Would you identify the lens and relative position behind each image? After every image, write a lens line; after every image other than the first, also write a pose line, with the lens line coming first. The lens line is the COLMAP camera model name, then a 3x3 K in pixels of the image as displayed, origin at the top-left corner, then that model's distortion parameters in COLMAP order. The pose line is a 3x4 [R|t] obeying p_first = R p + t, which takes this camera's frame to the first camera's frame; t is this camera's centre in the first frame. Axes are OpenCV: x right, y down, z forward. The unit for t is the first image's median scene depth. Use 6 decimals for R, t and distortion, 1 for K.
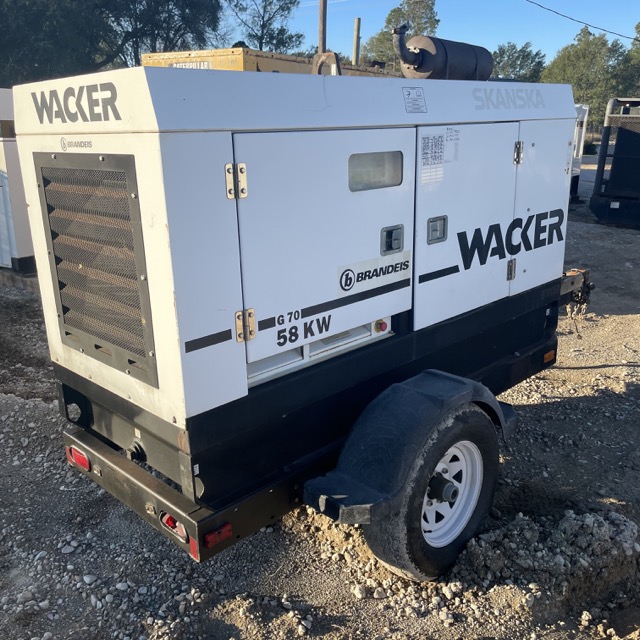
lens RADIAL K [[666.6, 0, 321.5], [0, 666.6, 316.2], [0, 0, 1]] dist [0.024243, 0.000000]
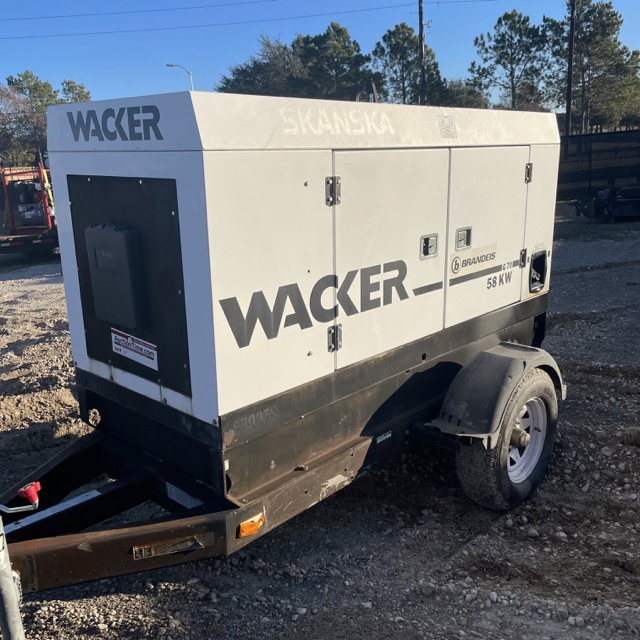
lens RADIAL K [[666.6, 0, 321.4], [0, 666.6, 321.1], [0, 0, 1]] dist [0.024243, 0.000000]
pose [[0.999081, -0.000345, 0.042859, -0.115579], [0.001344, 0.999728, -0.023275, 0.034855], [-0.042839, 0.023312, 0.998810, -0.111941]]
